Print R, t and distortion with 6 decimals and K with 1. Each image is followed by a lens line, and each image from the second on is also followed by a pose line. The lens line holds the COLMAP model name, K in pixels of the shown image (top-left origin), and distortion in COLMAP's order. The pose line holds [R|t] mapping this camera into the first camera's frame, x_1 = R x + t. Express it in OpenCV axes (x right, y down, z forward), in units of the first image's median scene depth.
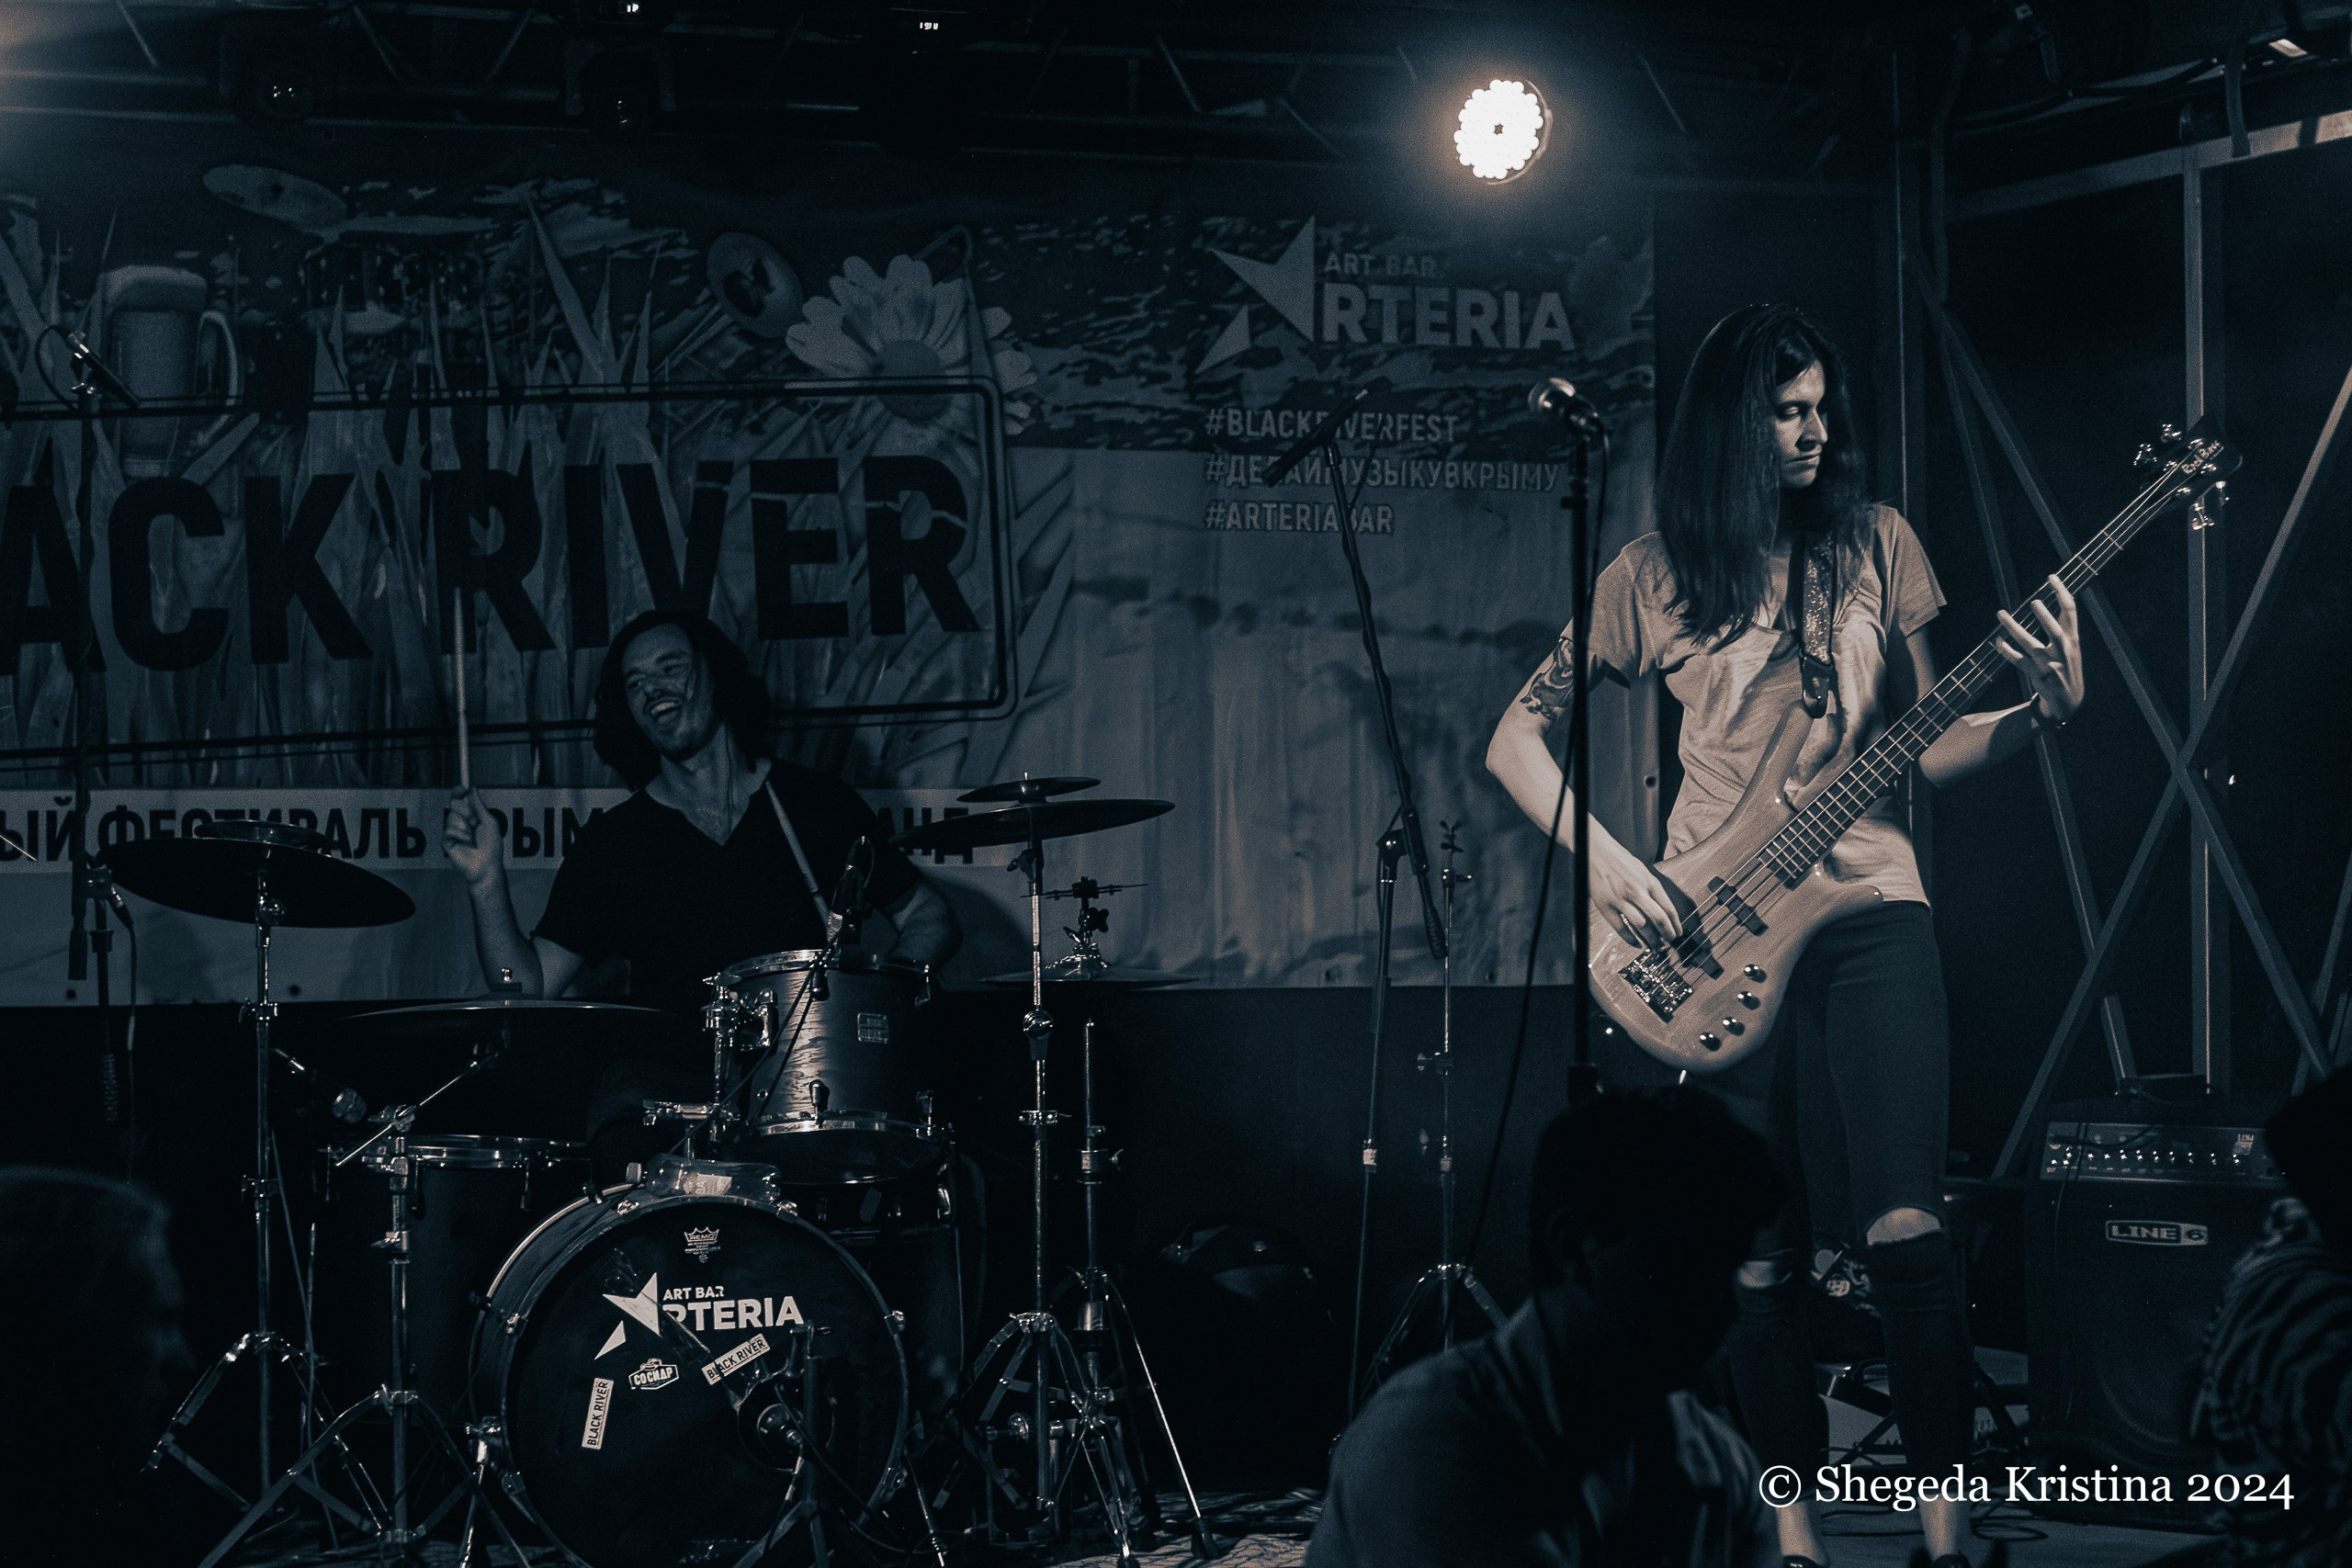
lens RADIAL K [[5935.1, 0, 977.8], [0, 5935.1, 785.8], [0, 0, 1]] dist [-0.081588, 0.494263]
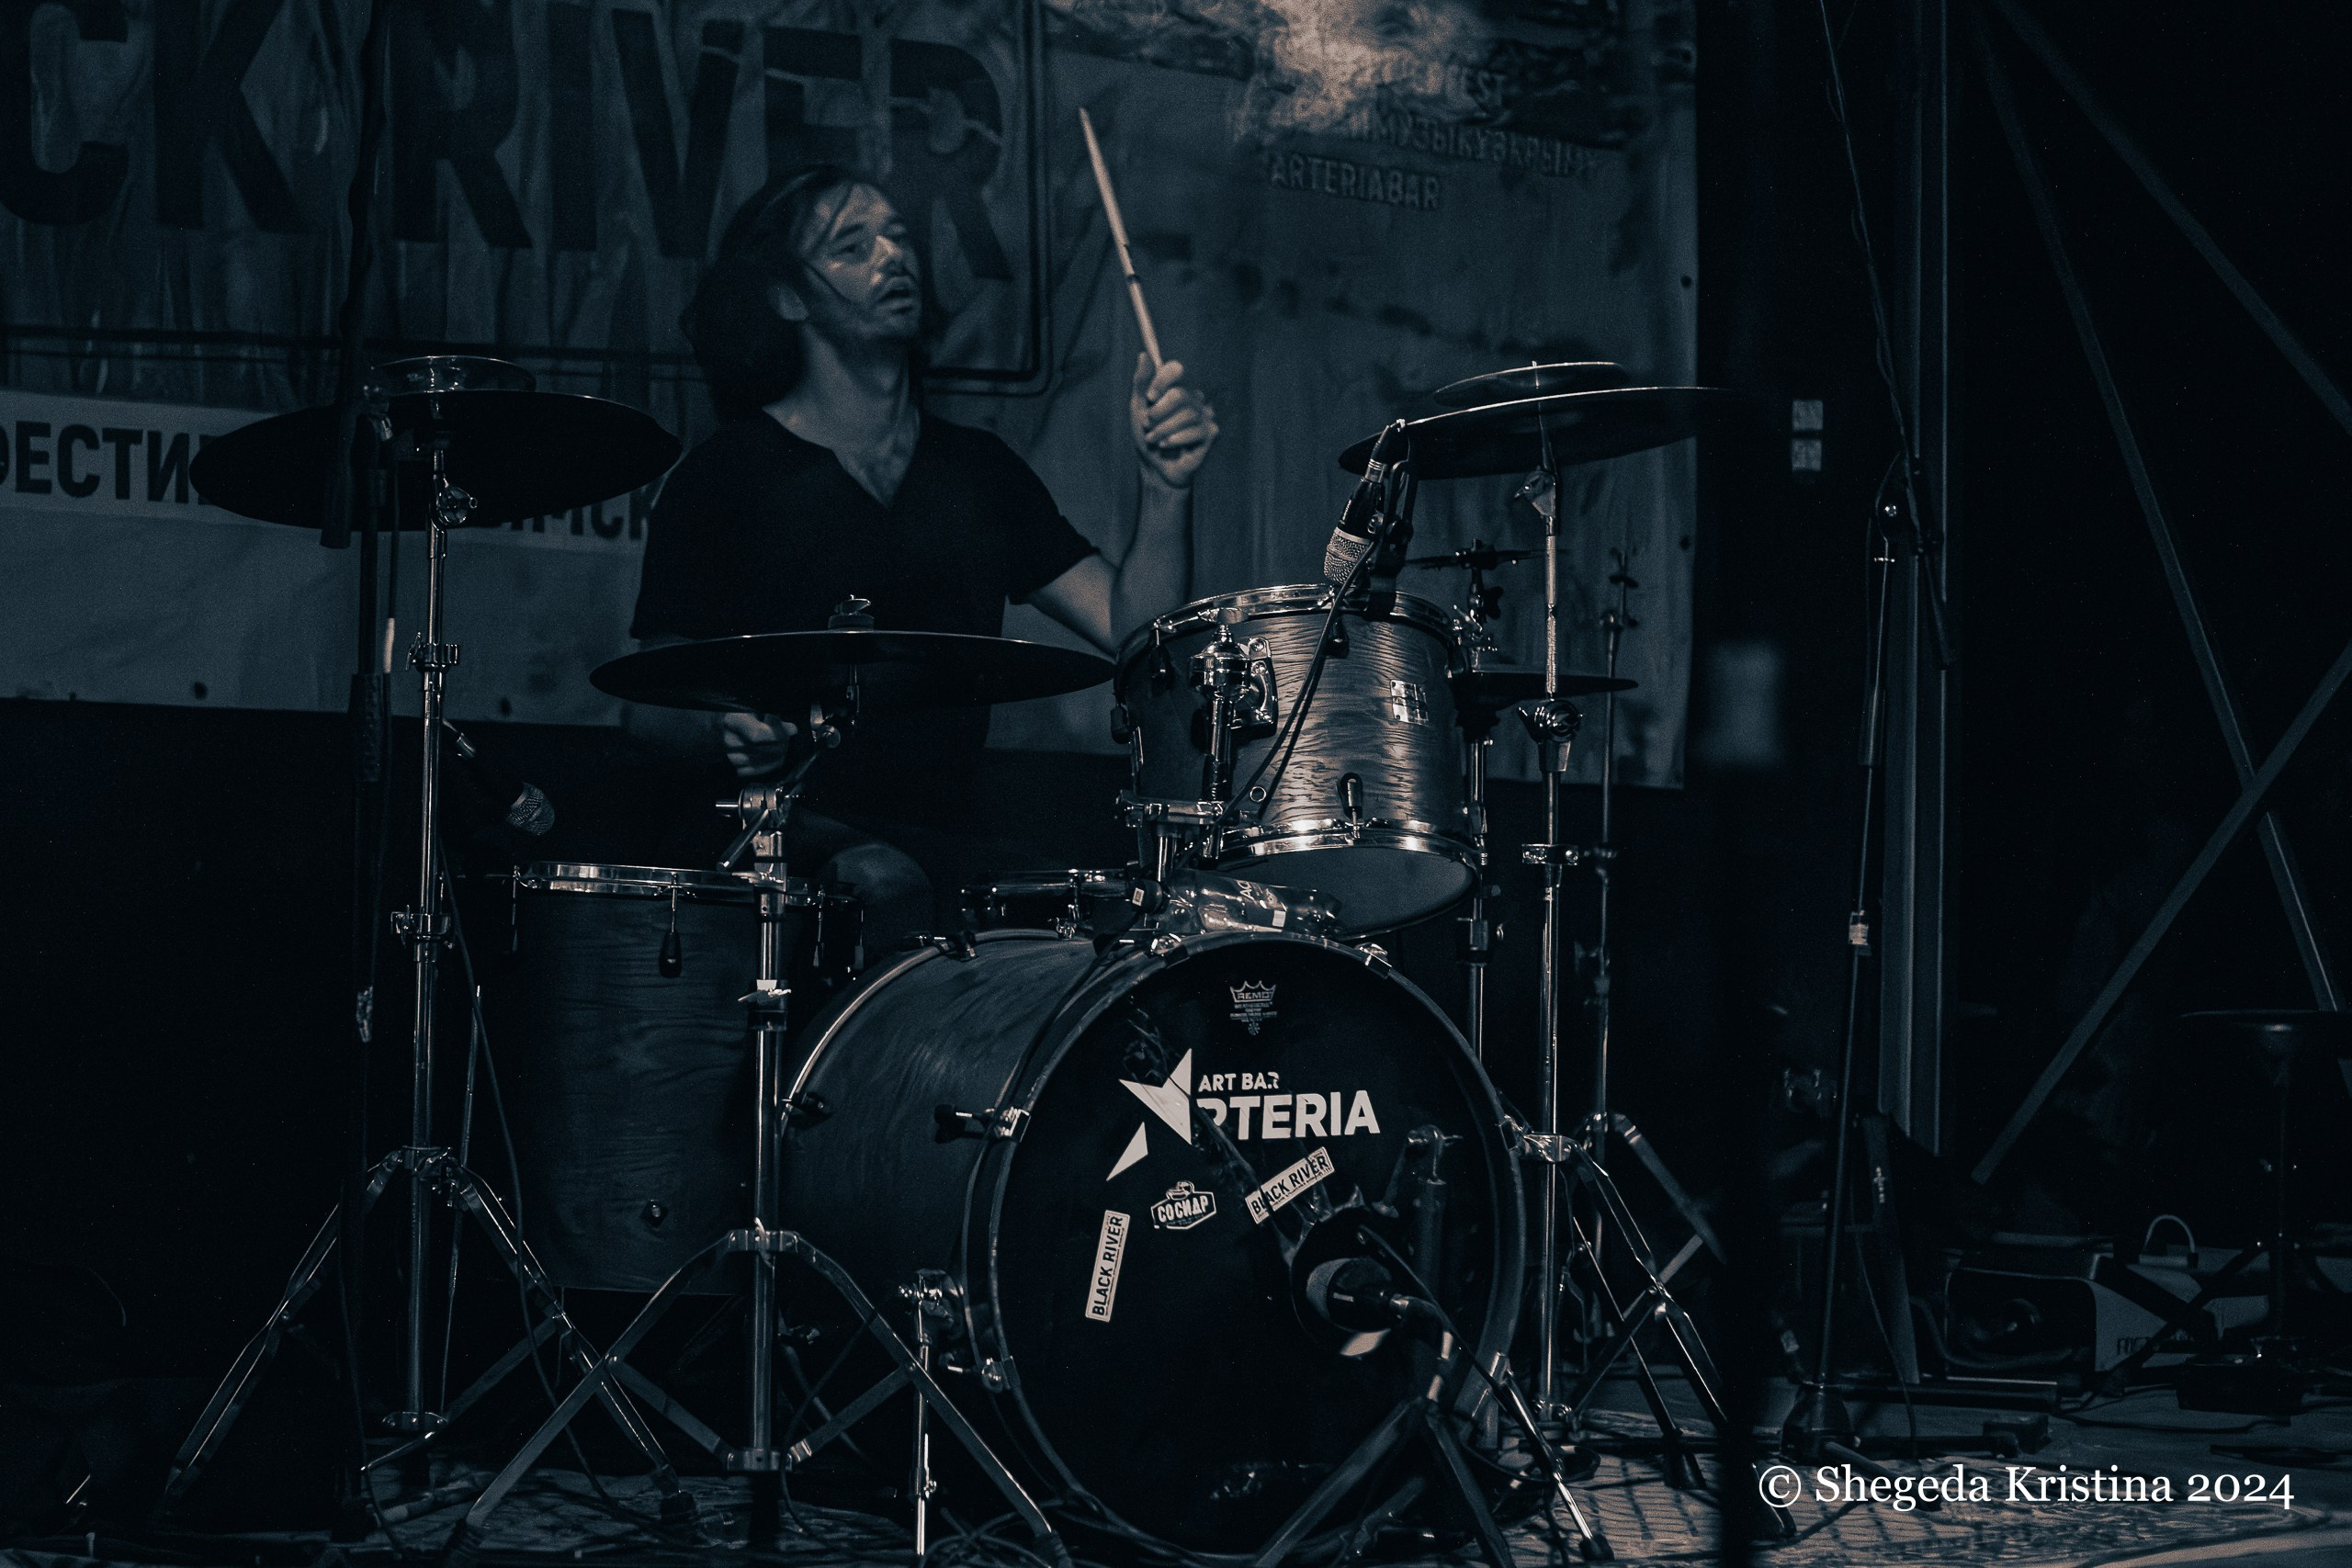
lens RADIAL K [[4734.6, 0, 983.0], [0, 4734.6, 825.7], [0, 0, 1]] dist [-0.031076, -0.584106]
pose [[0.940936, 0.031589, 0.337107, -0.215853], [-0.028054, 0.999488, -0.015354, 0.056174], [-0.337419, 0.004990, 0.941341, 0.438789]]
